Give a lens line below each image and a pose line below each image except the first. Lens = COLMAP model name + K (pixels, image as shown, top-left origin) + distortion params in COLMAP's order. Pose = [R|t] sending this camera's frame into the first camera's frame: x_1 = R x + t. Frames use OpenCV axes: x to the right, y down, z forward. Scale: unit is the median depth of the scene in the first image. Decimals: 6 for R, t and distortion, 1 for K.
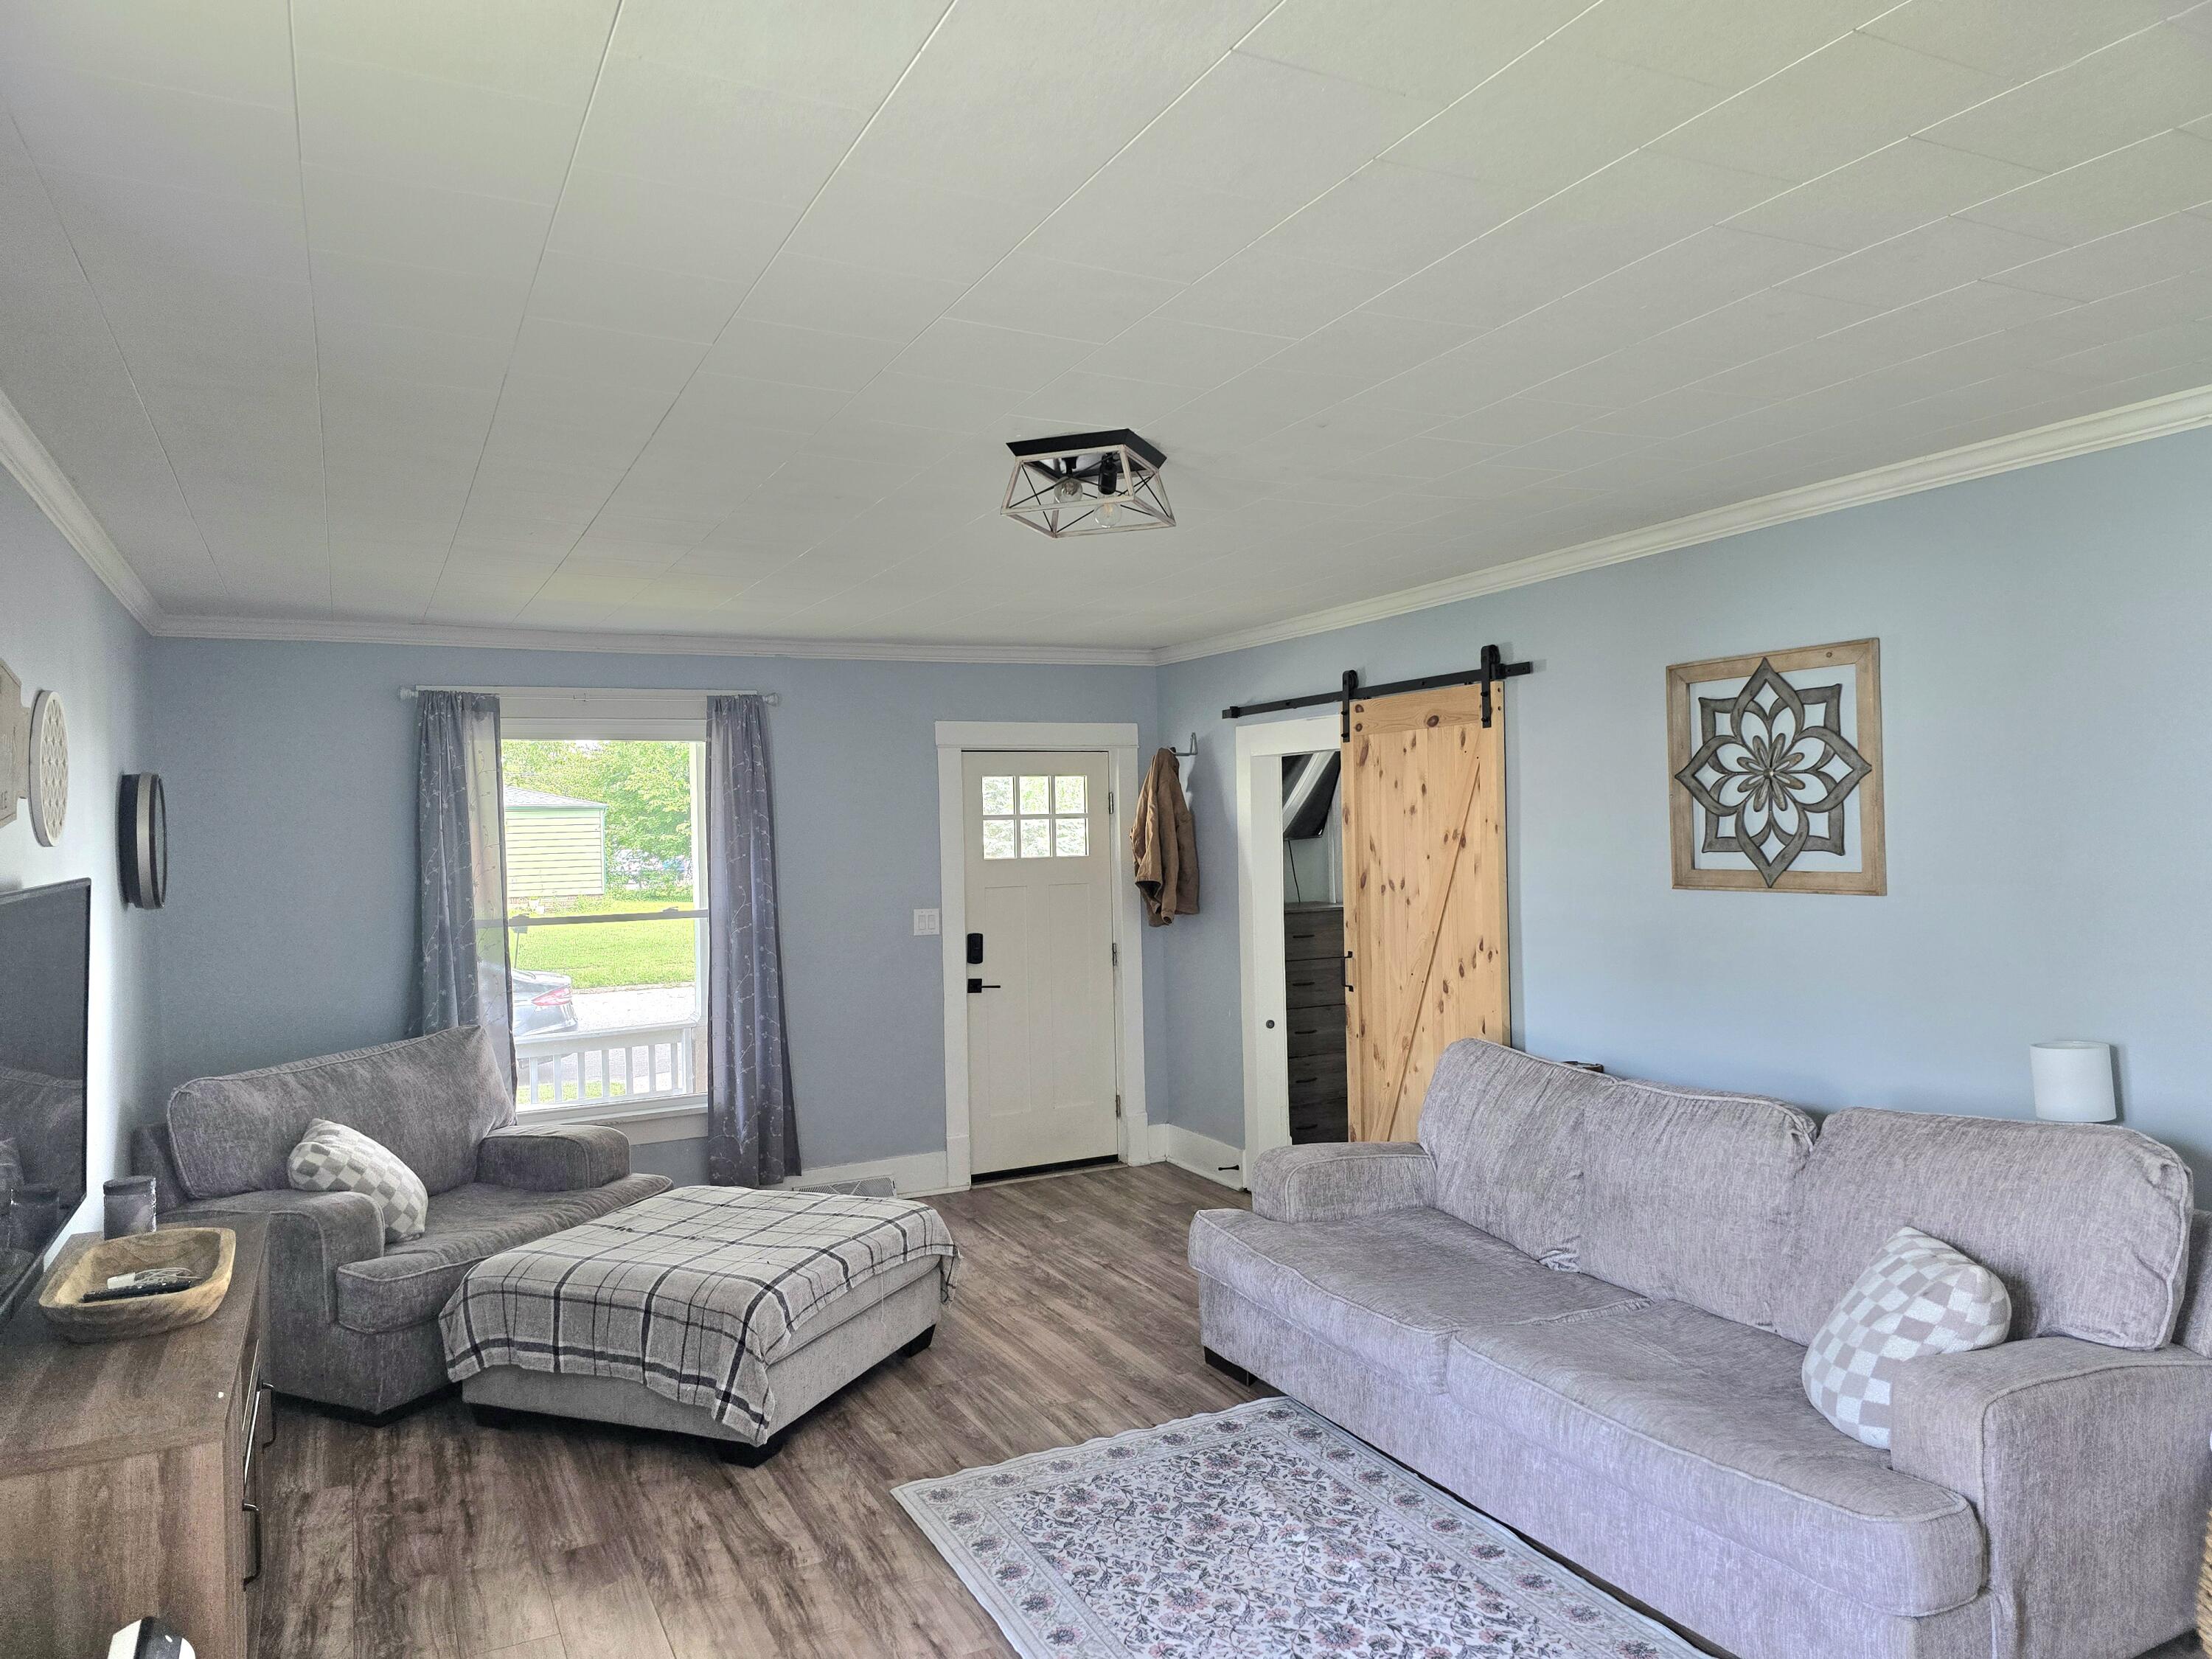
lens RADIAL K [[1470.0, 0, 1113.1], [0, 1470.0, 828.3], [0, 0, 1]] dist [0.064094, -0.058414]
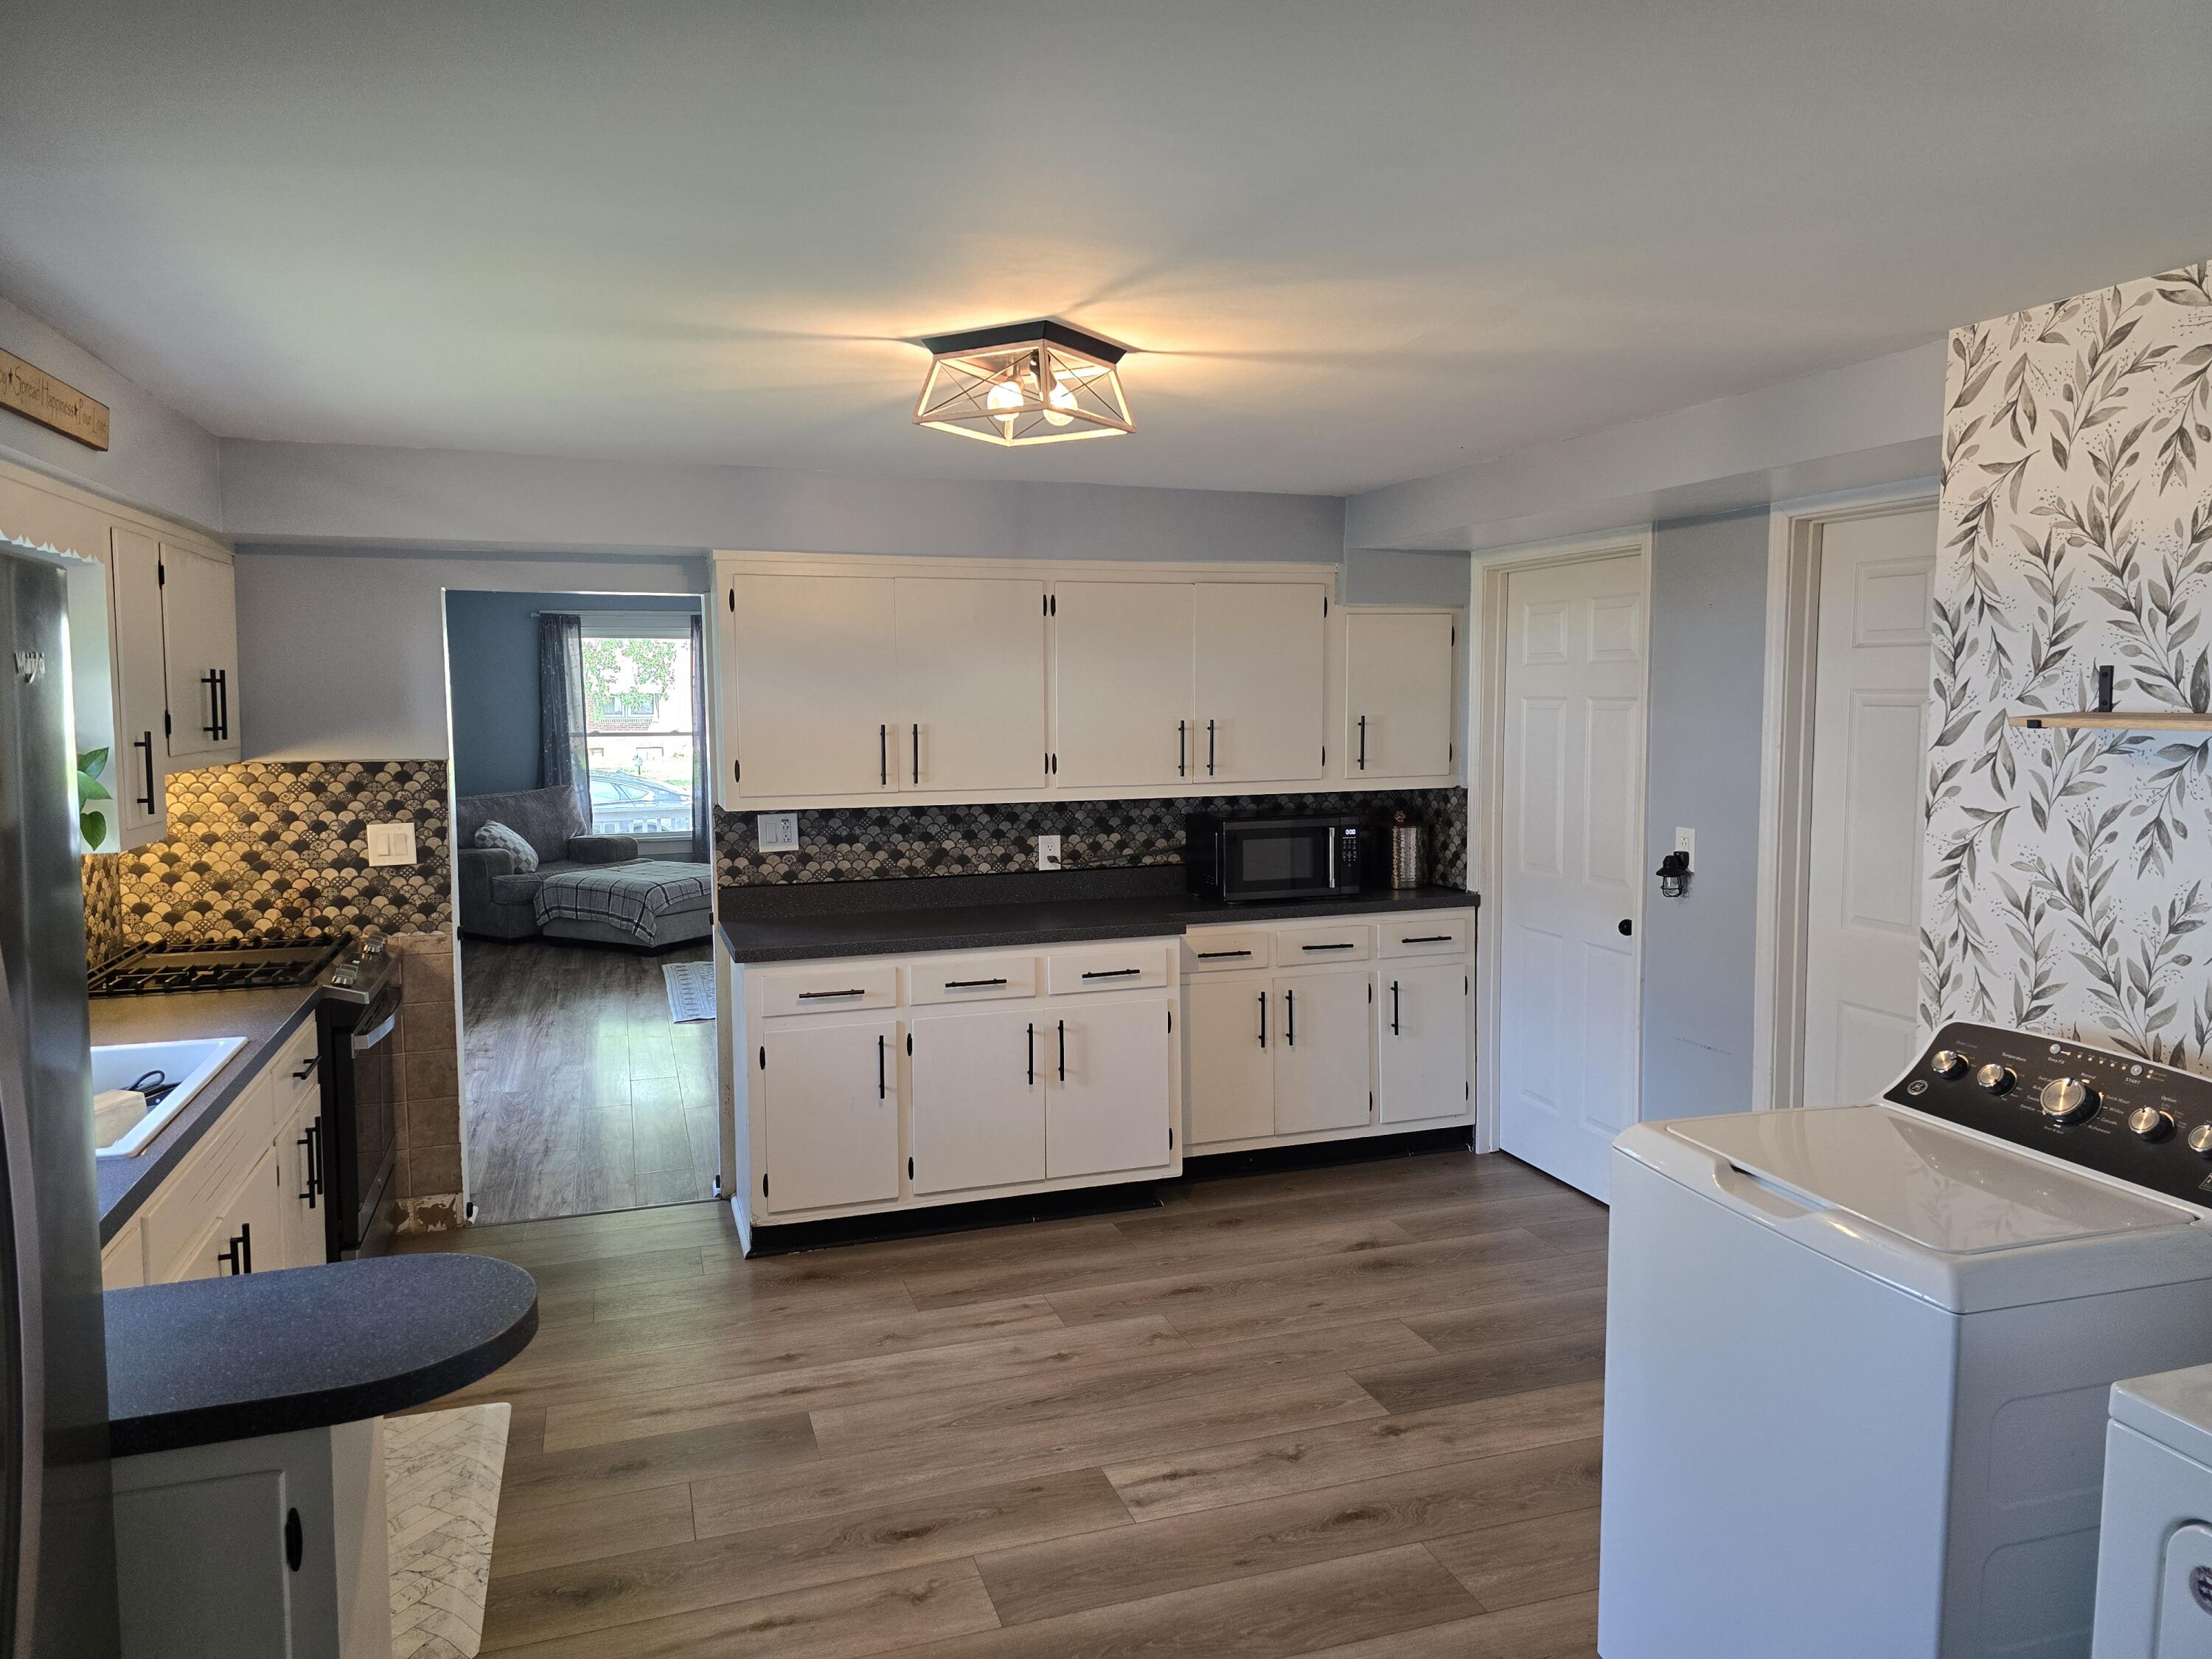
lens RADIAL K [[1470.0, 0, 1101.3], [0, 1470.0, 819.5], [0, 0, 1]] dist [0.064094, -0.058414]
pose [[0.987347, 0.029143, -0.155872, 0.702056], [-0.015440, 0.995965, 0.088406, -0.008652], [0.157819, -0.084881, 0.983813, -1.008450]]
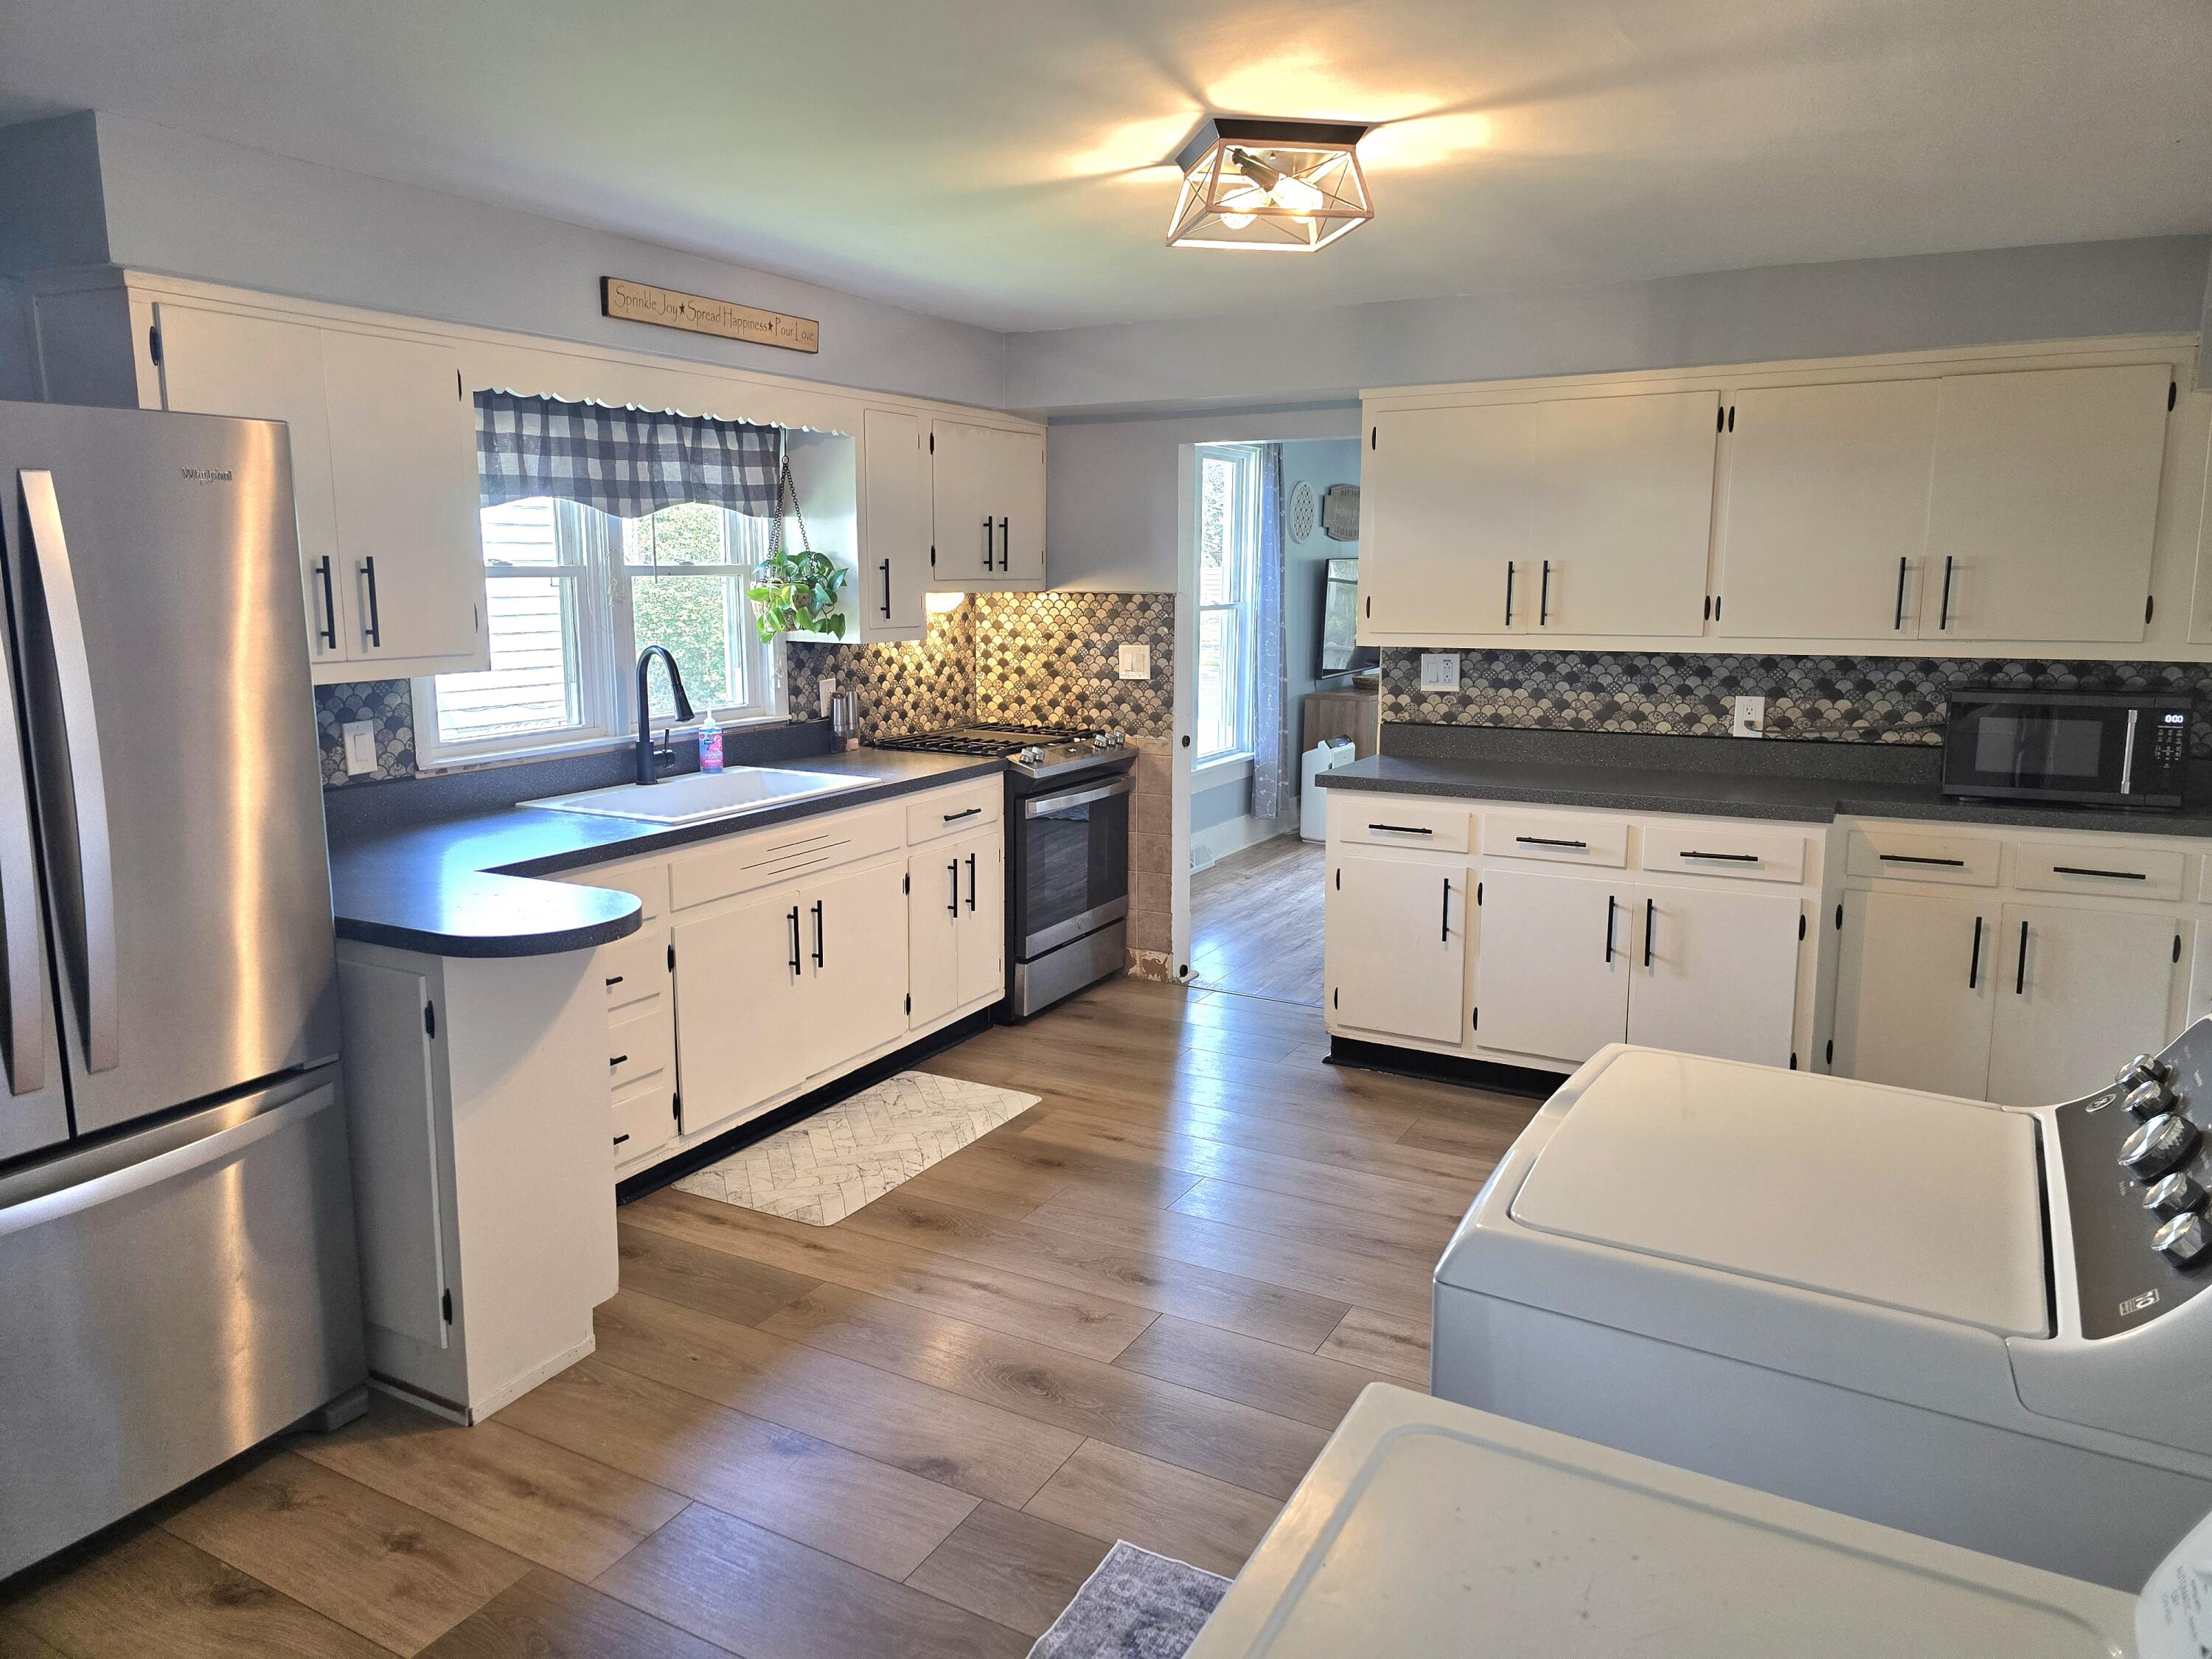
lens RADIAL K [[1470.0, 0, 1094.1], [0, 1470.0, 826.0], [0, 0, 1]] dist [0.064094, -0.058414]
pose [[0.548817, 0.163556, -0.819786, 1.052137], [-0.009928, 0.981879, 0.189249, 0.006787], [0.835884, -0.095725, 0.540495, -0.807269]]
